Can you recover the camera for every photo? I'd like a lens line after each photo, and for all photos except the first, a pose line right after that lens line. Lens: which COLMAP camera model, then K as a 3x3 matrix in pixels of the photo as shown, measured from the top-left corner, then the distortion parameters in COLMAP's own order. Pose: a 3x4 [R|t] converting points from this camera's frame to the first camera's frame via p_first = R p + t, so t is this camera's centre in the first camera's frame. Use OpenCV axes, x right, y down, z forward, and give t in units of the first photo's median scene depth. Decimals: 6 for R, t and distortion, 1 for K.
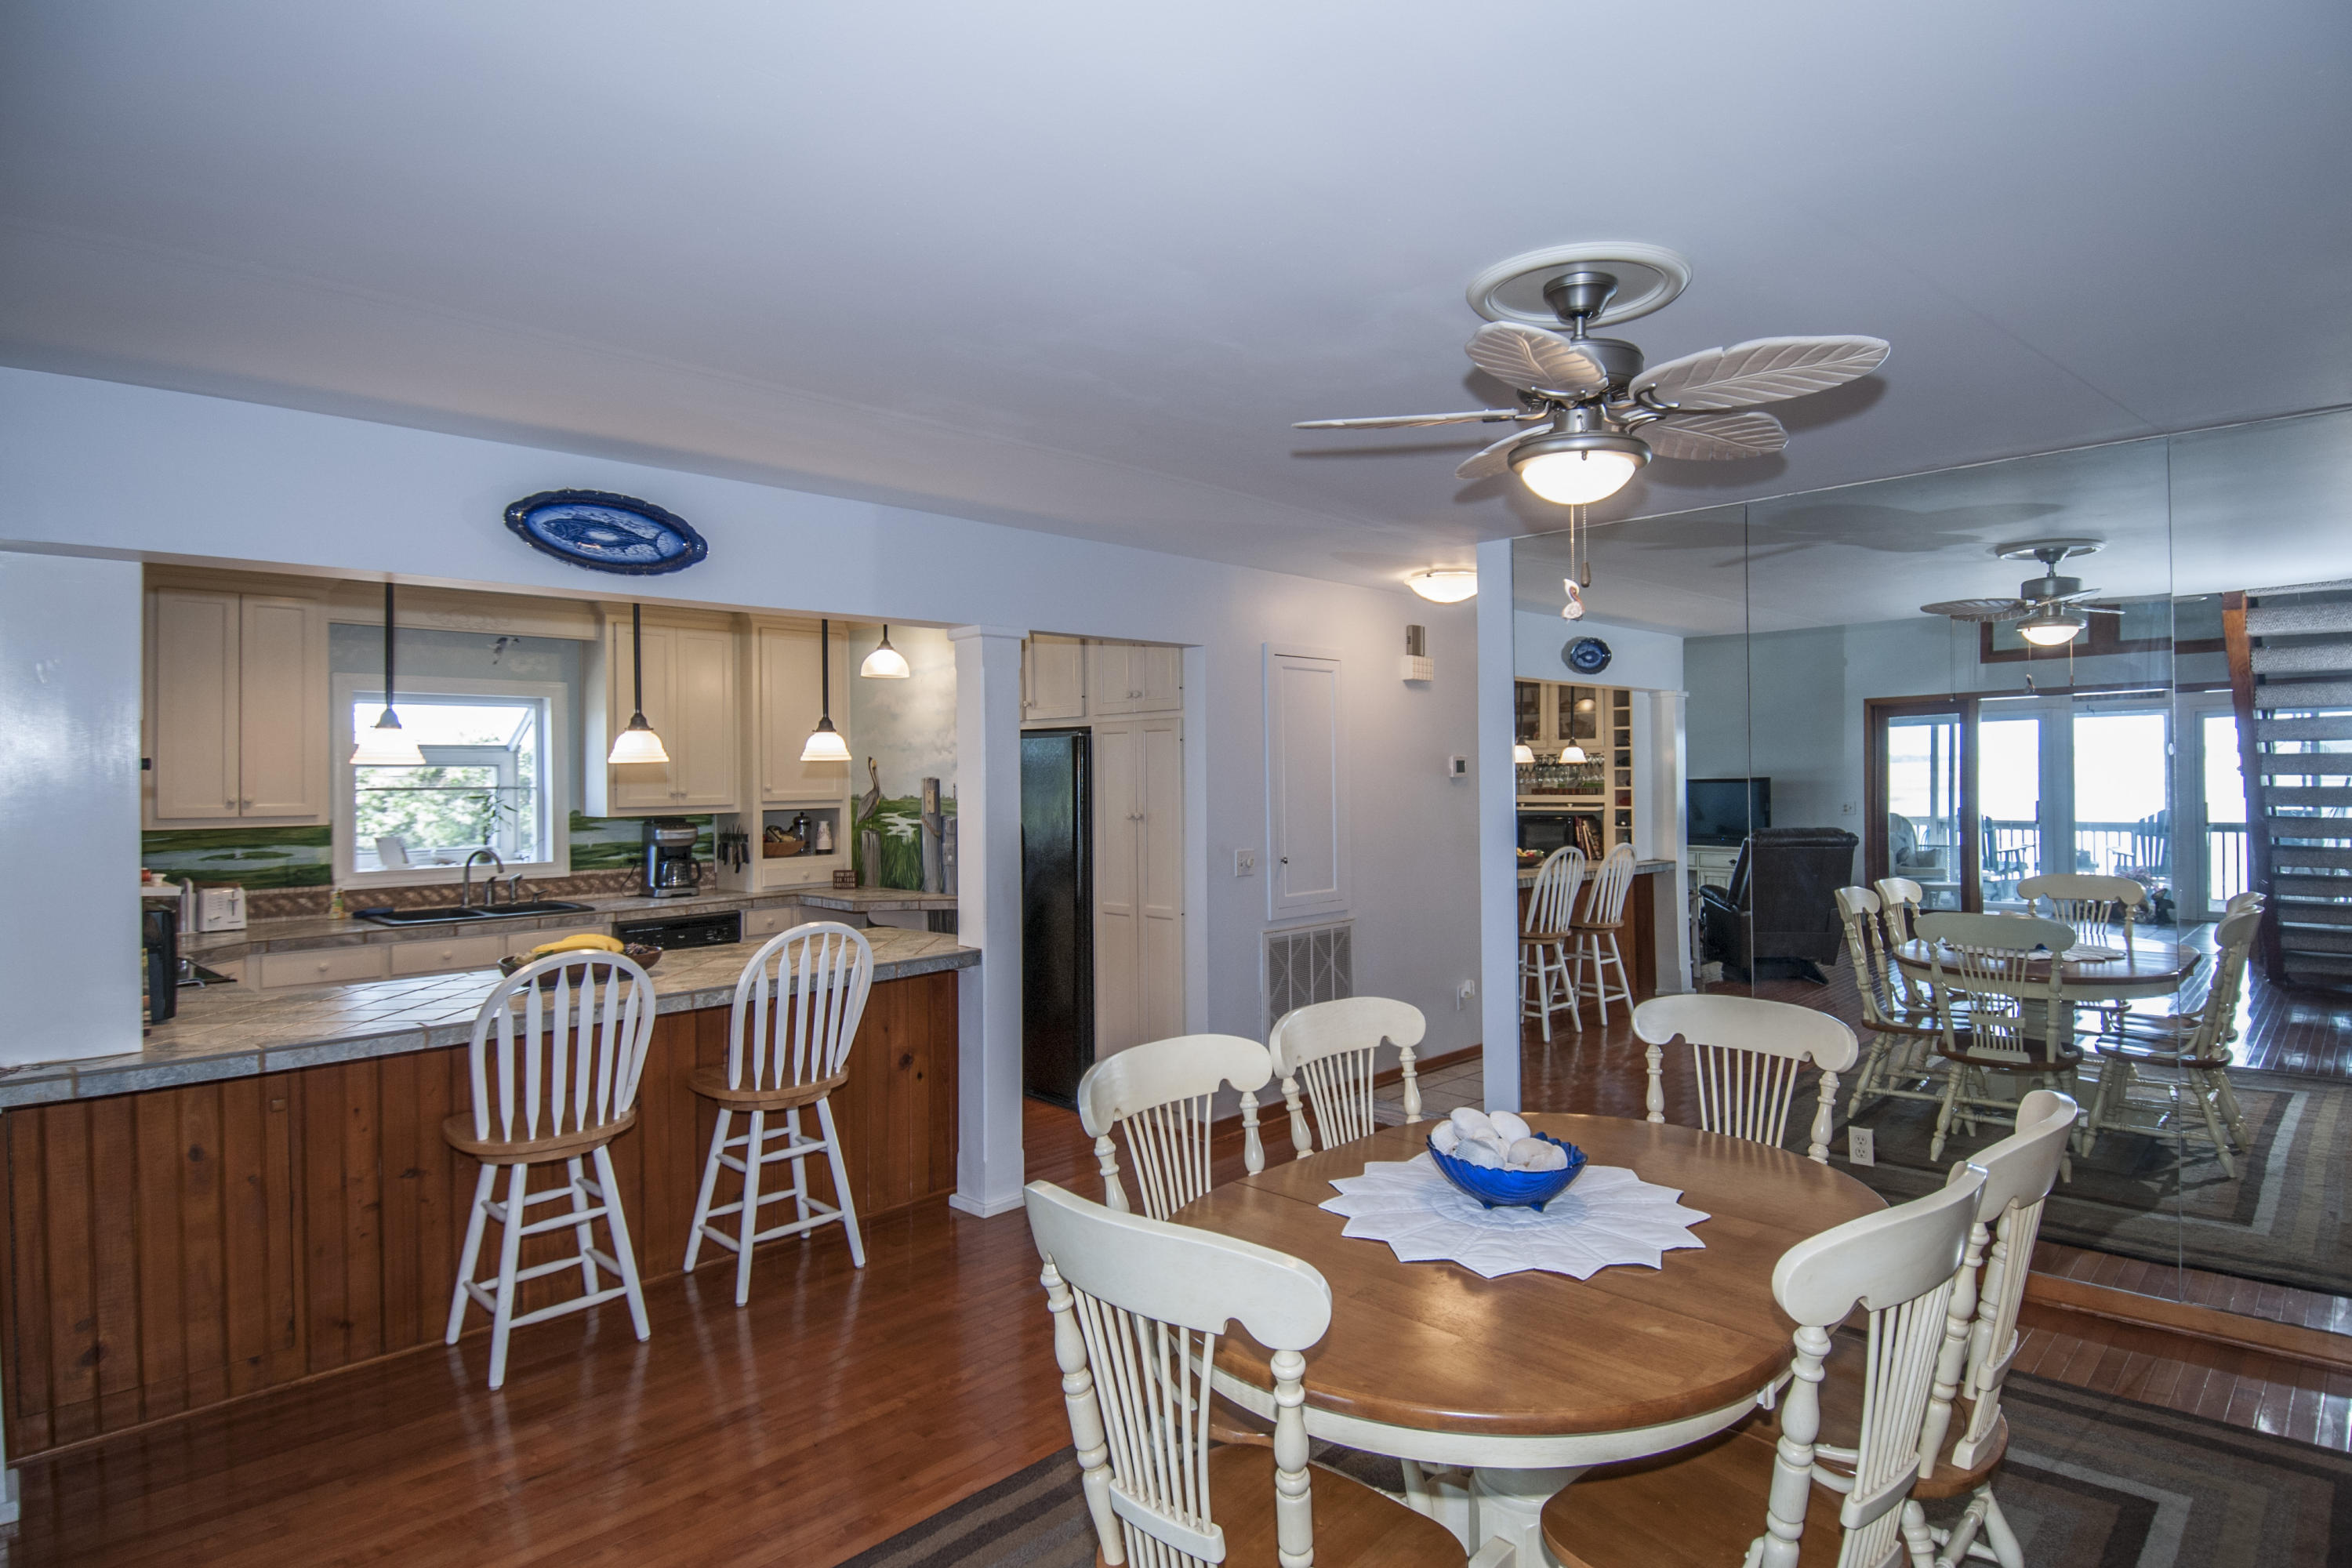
lens RADIAL K [[1265.0, 0, 1237.8], [0, 1265.0, 789.1], [0, 0, 1]] dist [-0.001937, -0.002391]
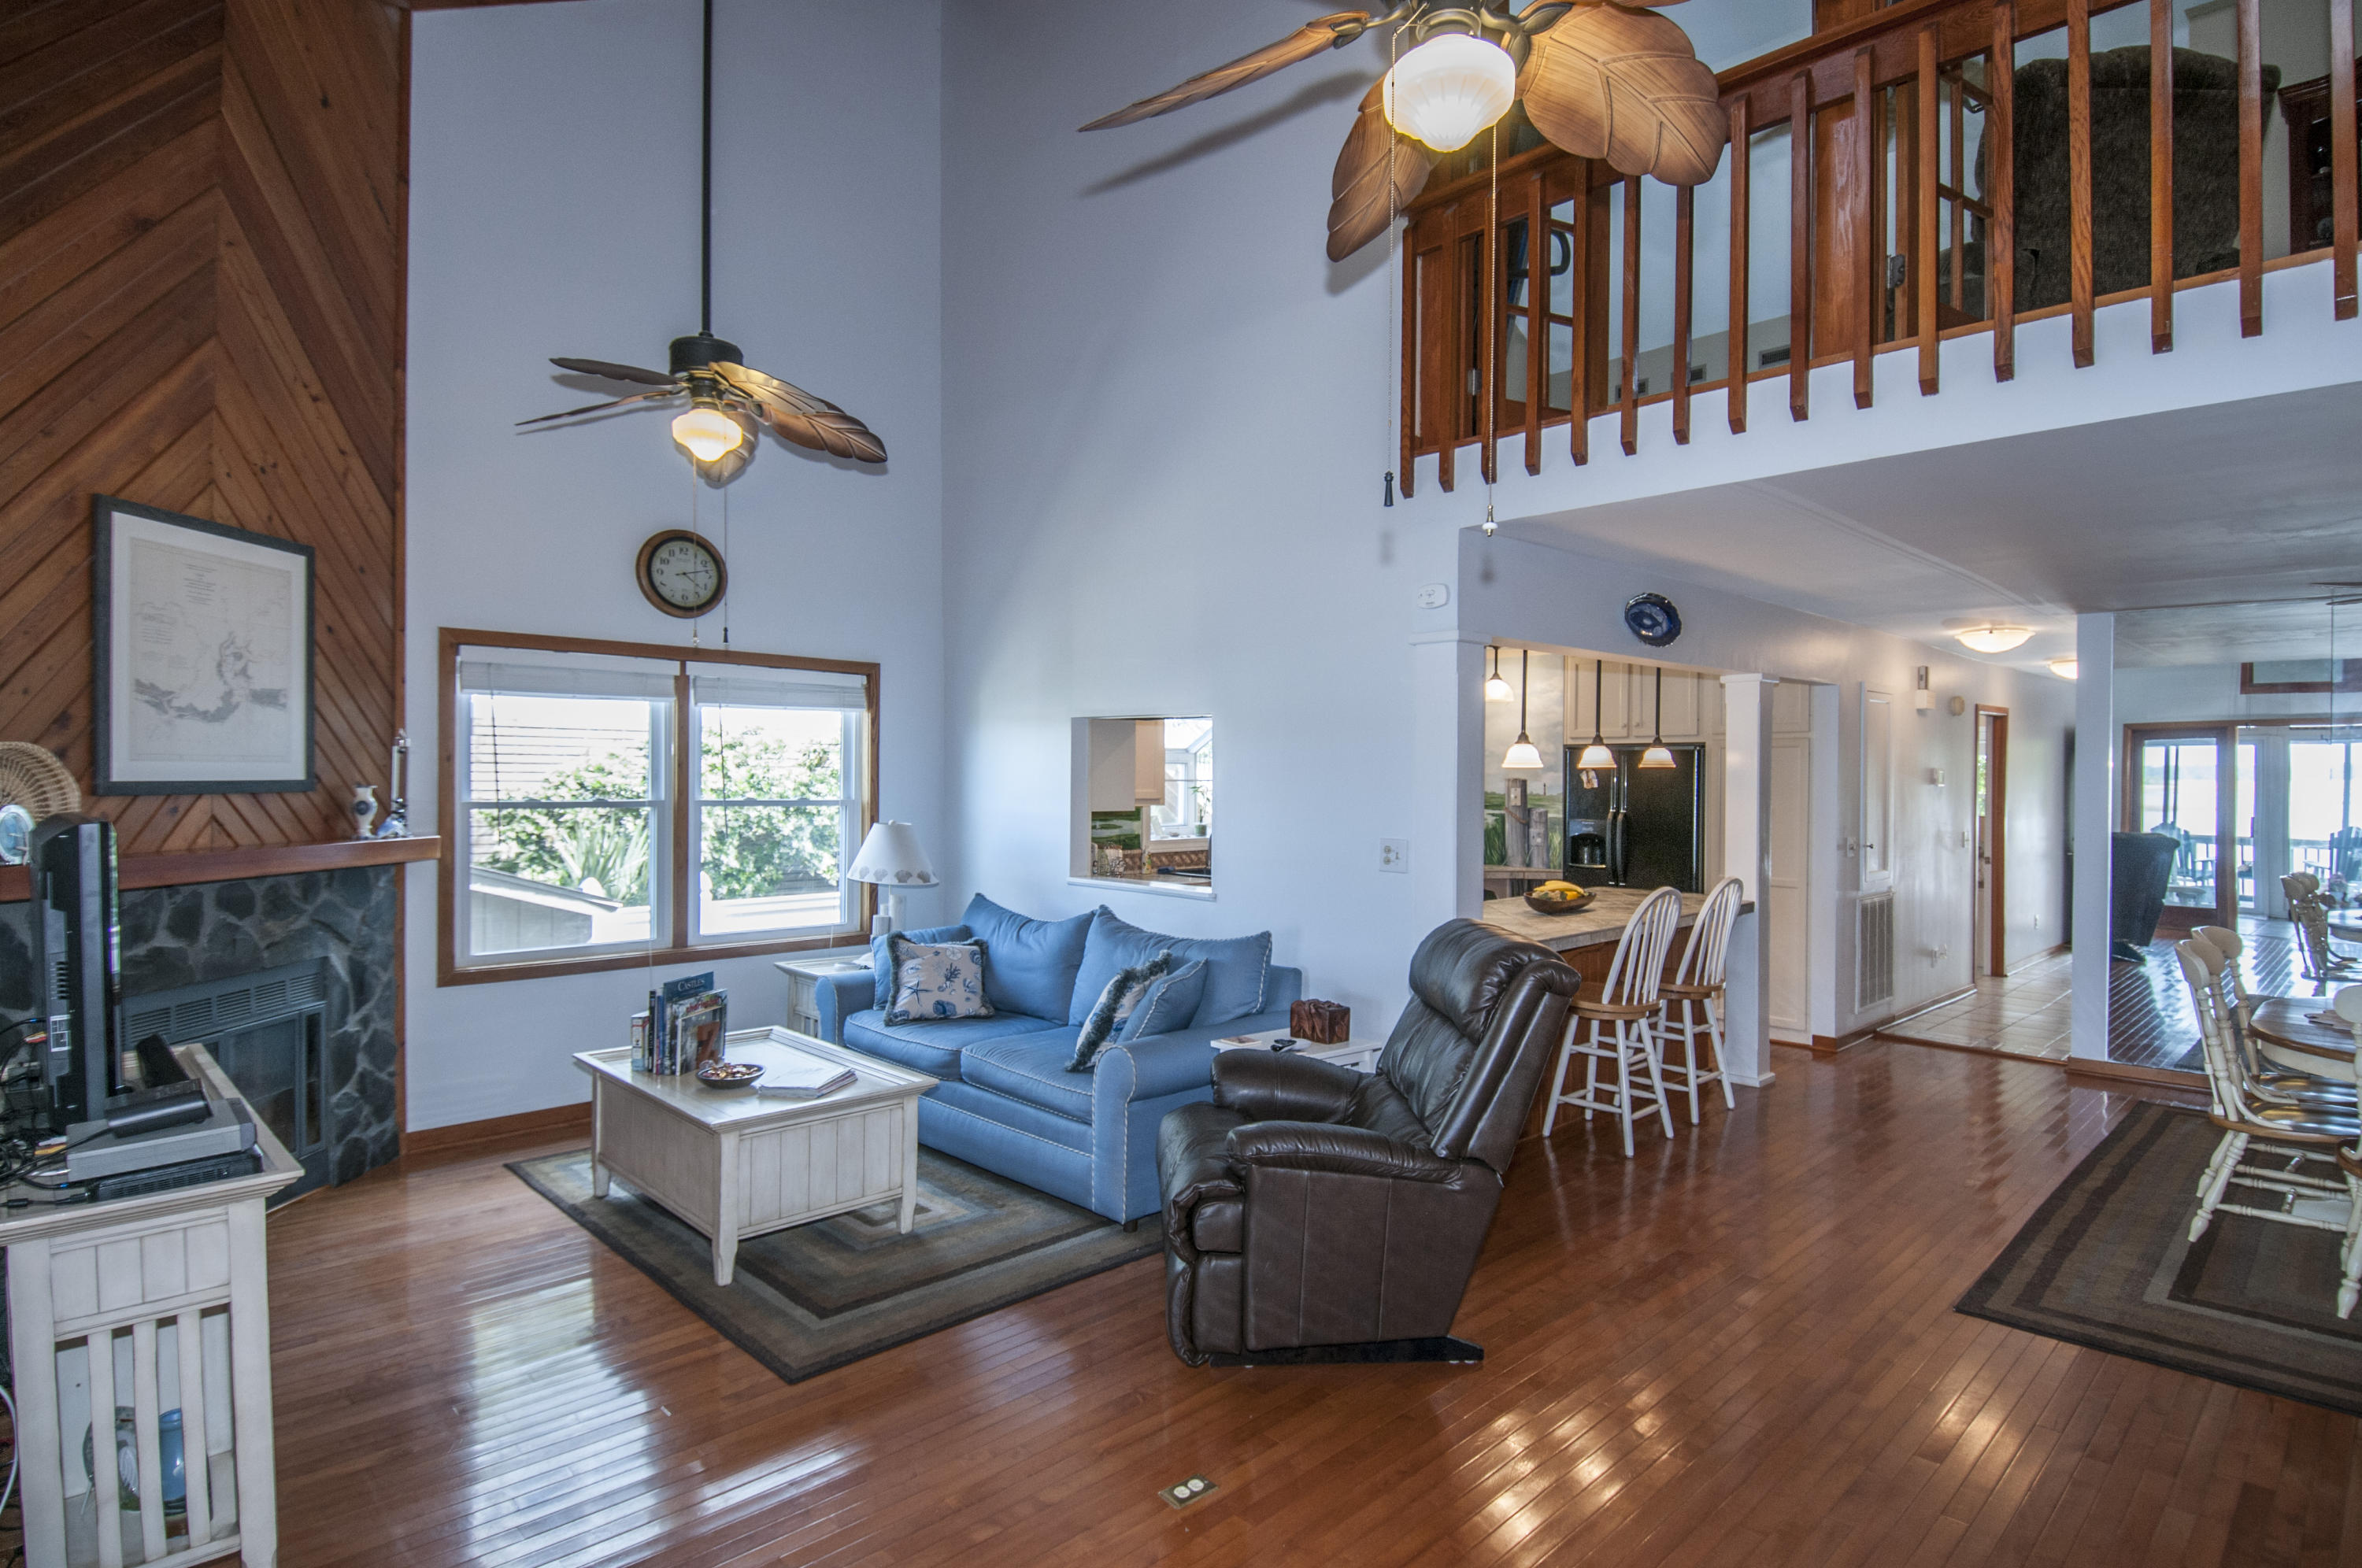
lens RADIAL K [[1205.2, 0, 1249.6], [0, 1205.2, 782.9], [0, 0, 1]] dist [0.040504, -0.000467]
pose [[0.999233, 0.016675, -0.035431, -0.551526], [-0.016978, 0.999822, -0.008265, 0.012592], [0.035286, 0.008860, 0.999338, -0.296843]]
